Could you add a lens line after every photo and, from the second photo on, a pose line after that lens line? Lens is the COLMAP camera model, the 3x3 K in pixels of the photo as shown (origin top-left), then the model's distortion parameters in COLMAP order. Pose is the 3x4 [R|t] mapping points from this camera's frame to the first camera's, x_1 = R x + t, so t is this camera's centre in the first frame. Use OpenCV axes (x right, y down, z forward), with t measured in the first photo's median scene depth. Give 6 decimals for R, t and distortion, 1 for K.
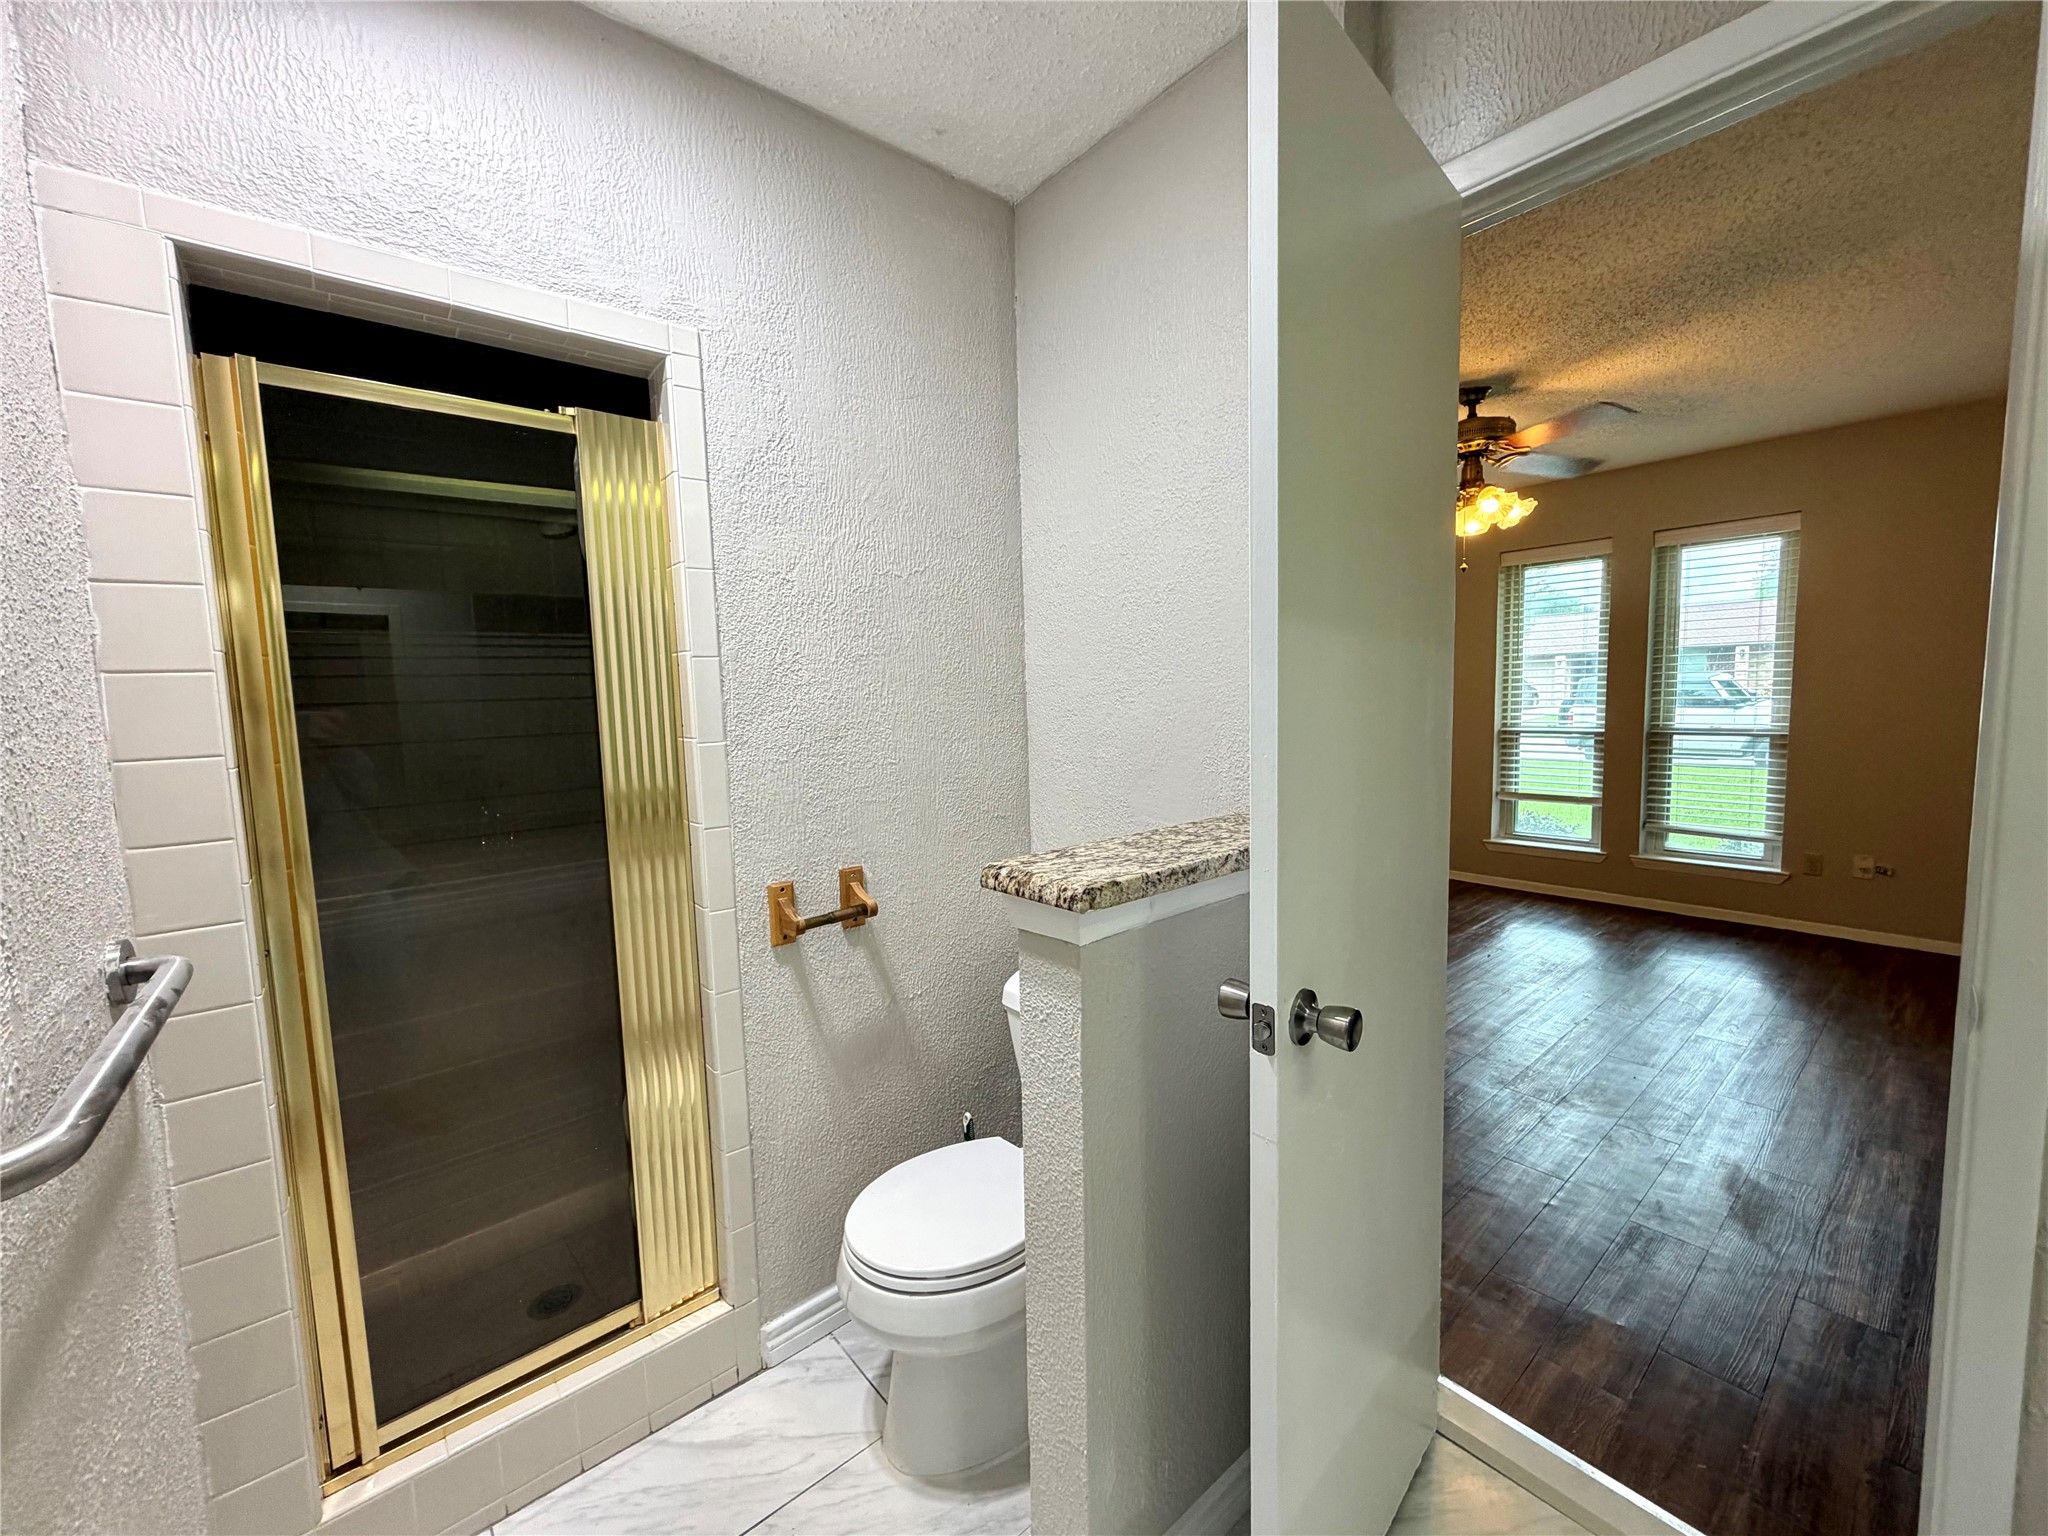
lens RADIAL K [[812.6, 0, 1028.5], [0, 812.6, 767.1], [0, 0, 1]] dist [-0.000047, 0.000252]
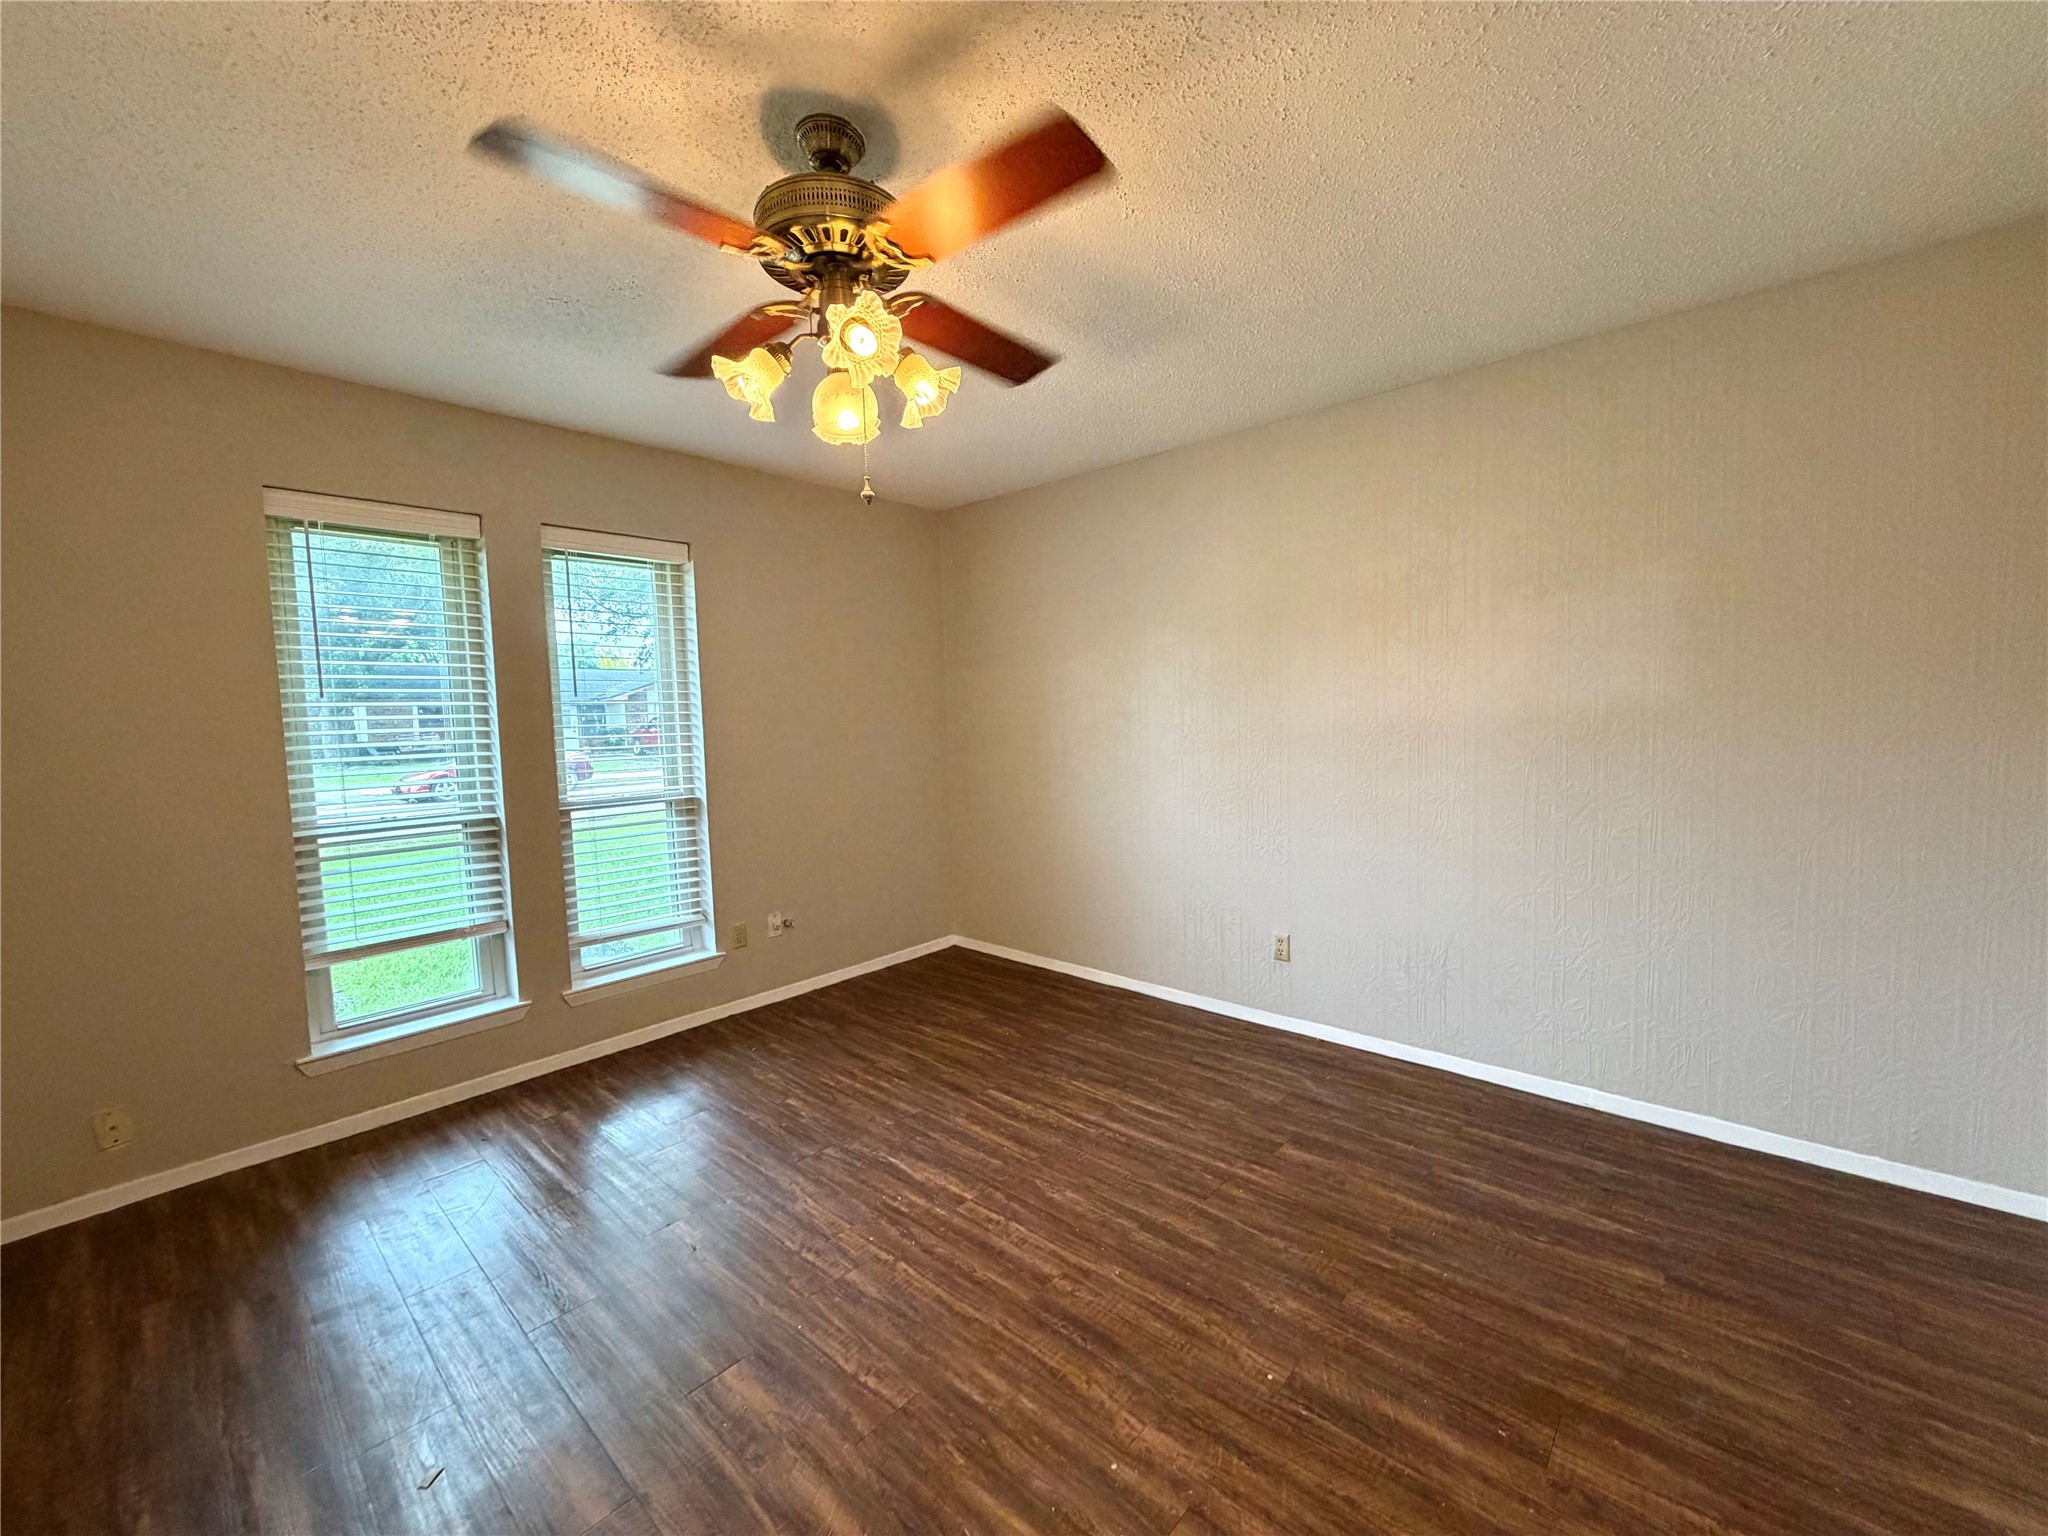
lens RADIAL K [[812.6, 0, 1028.5], [0, 812.6, 767.1], [0, 0, 1]] dist [-0.000047, 0.000252]
pose [[-0.140804, -0.031298, 0.989543, 0.021494], [0.124610, 0.990991, 0.049075, -0.063343], [-0.982164, 0.130217, -0.135636, 0.682561]]
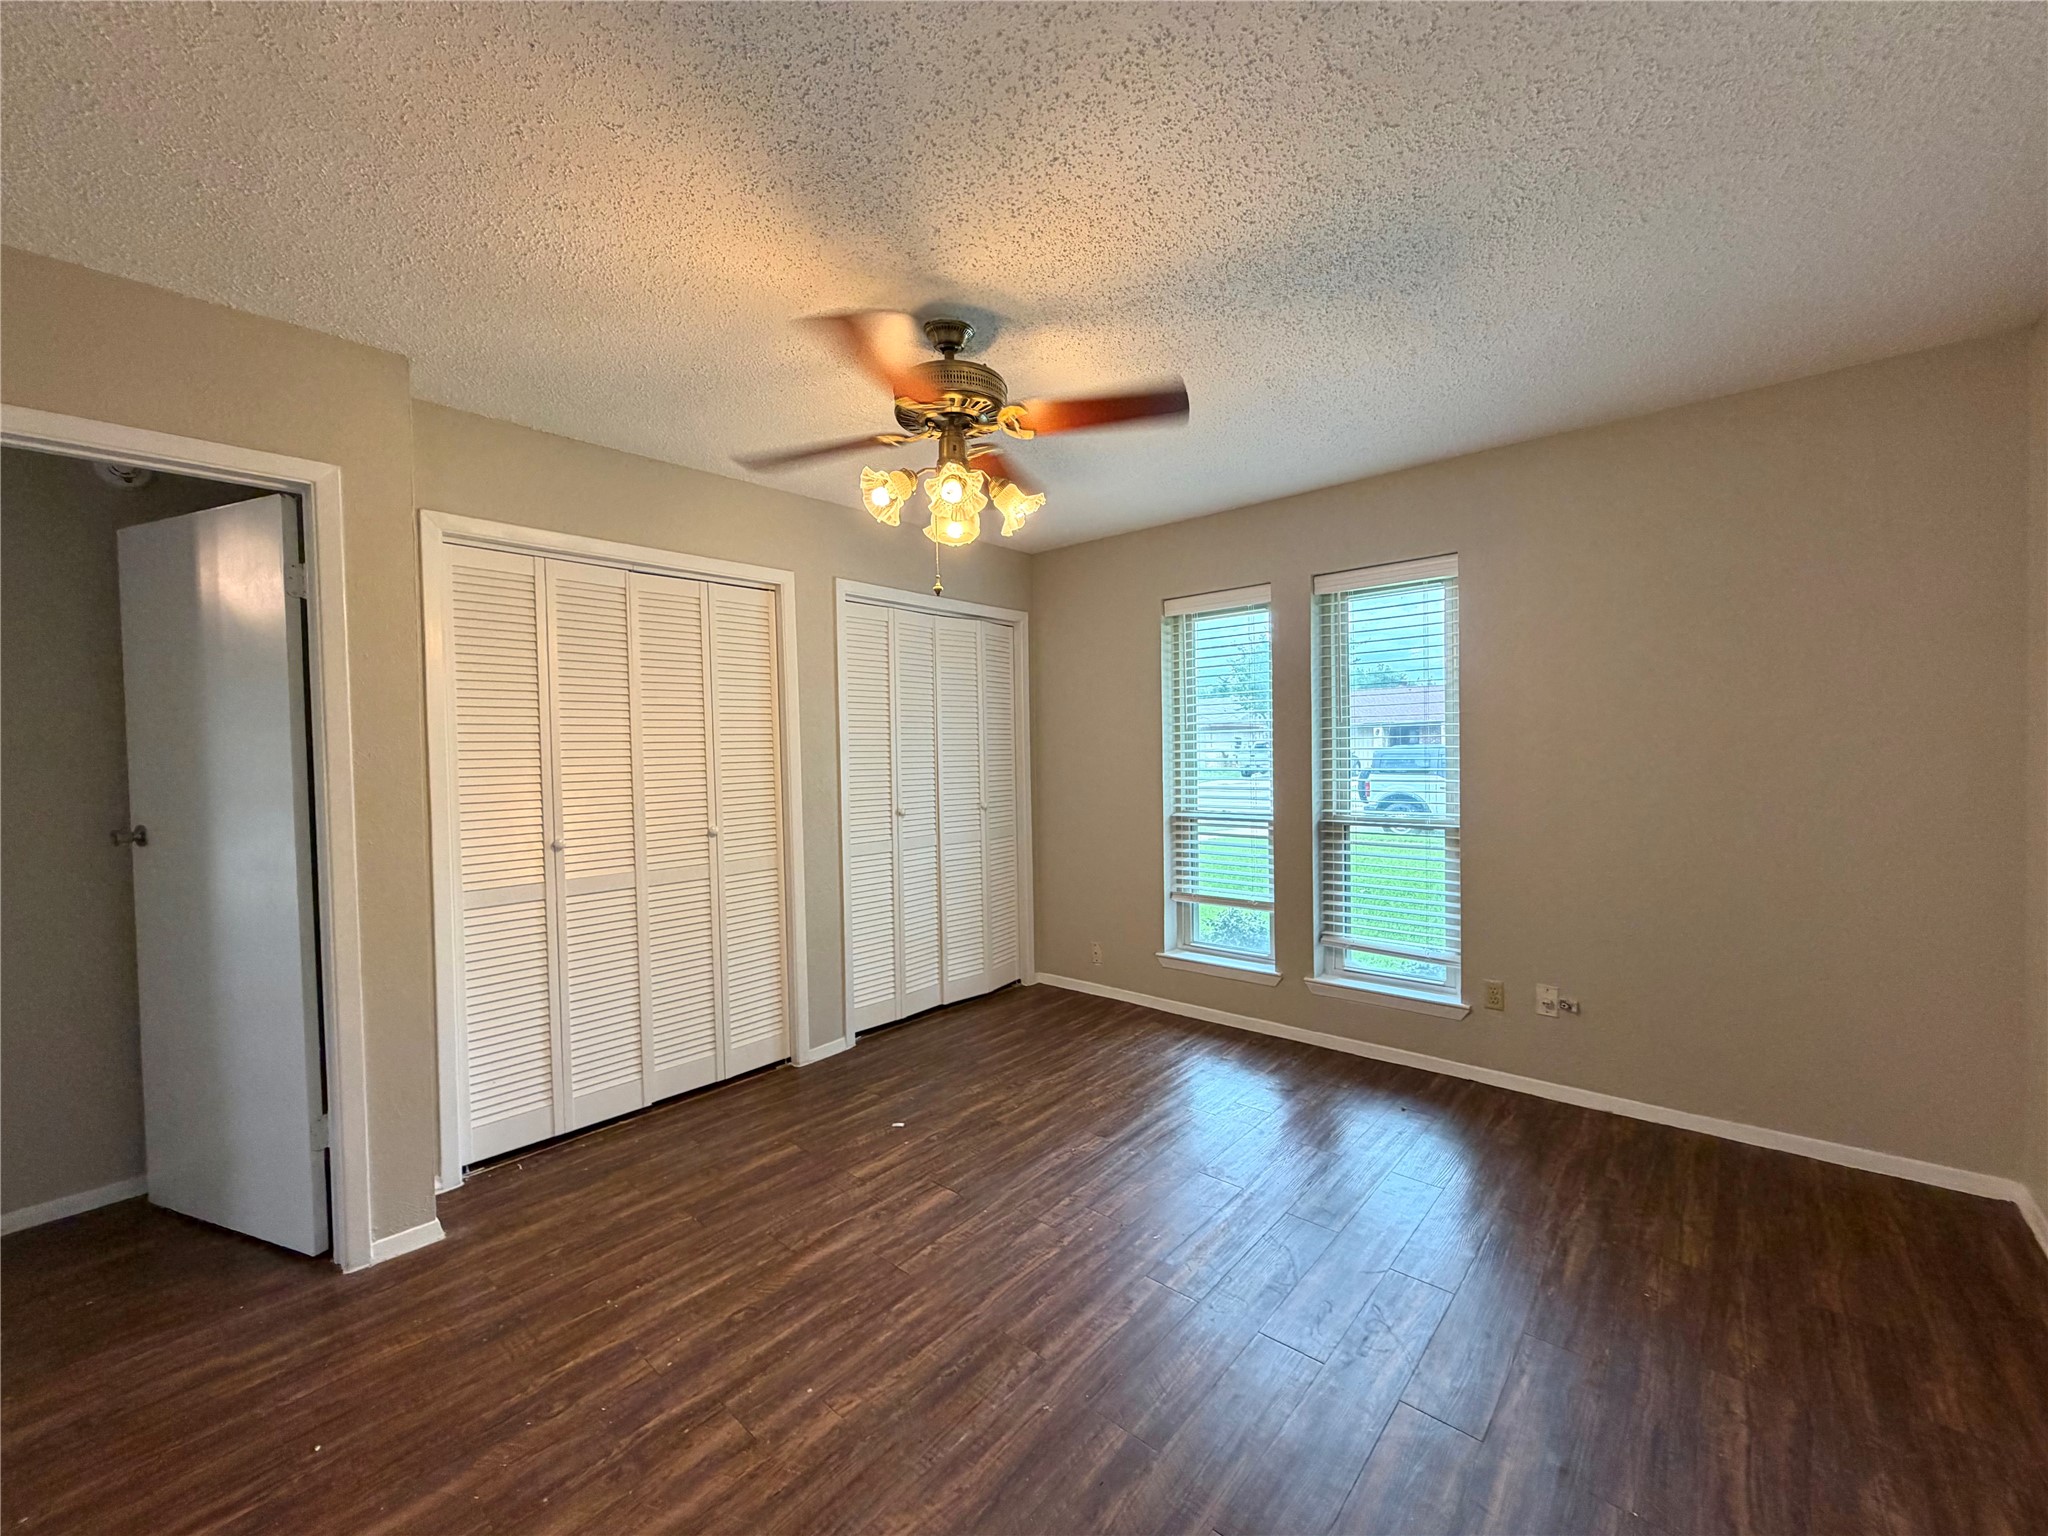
lens RADIAL K [[818.2, 0, 1026.2], [0, 818.2, 768.0], [0, 0, 1]] dist [-0.000555, 0.000679]
pose [[0.987973, 0.009476, 0.154339, 0.348292], [0.002503, 0.997010, -0.077236, -0.034139], [-0.154609, 0.076693, 0.984995, 0.244146]]
